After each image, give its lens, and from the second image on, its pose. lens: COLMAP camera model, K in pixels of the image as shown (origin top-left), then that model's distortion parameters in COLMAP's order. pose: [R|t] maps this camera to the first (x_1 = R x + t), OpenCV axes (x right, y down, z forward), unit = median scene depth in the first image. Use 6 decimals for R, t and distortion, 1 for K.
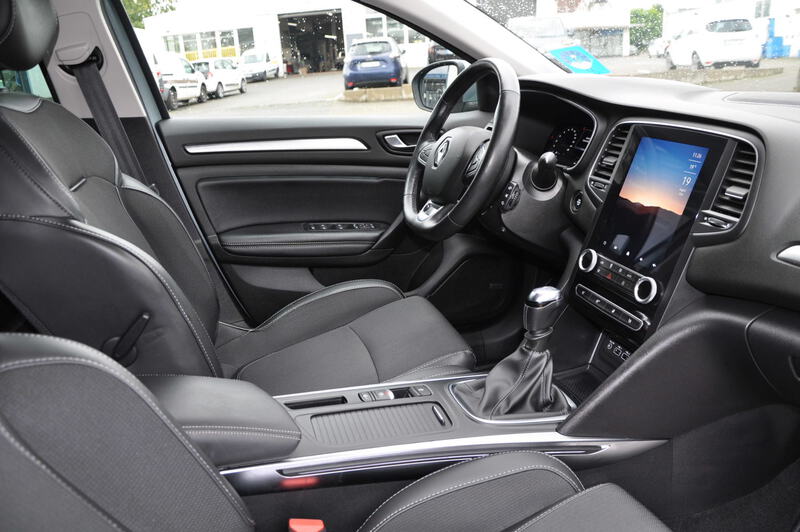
lens RADIAL K [[608.4, 0, 396.8], [0, 608.4, 267.4], [0, 0, 1]] dist [-0.147579, 0.064122]
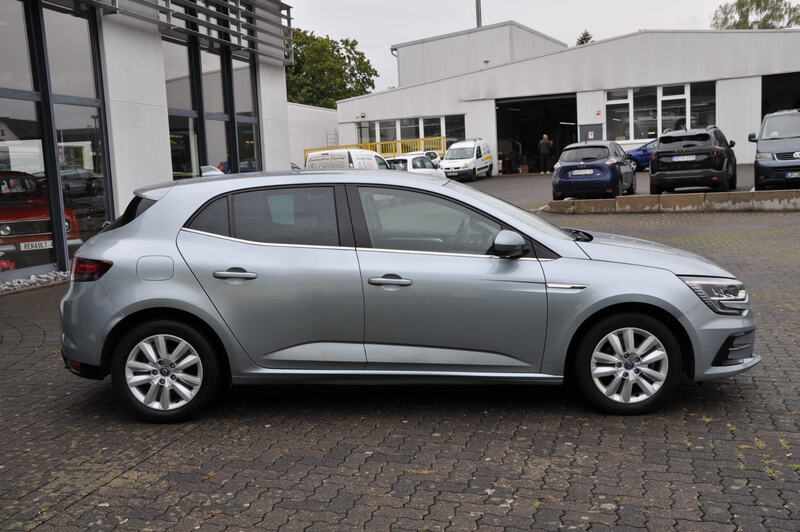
lens RADIAL K [[926.3, 0, 402.5], [0, 926.3, 267.8], [0, 0, 1]] dist [0.123065, 0.000000]
pose [[0.954842, 0.050813, -0.292738, 0.063572], [-0.108068, 0.977179, -0.182874, 0.045322], [0.276765, 0.206251, 0.938542, -0.191605]]
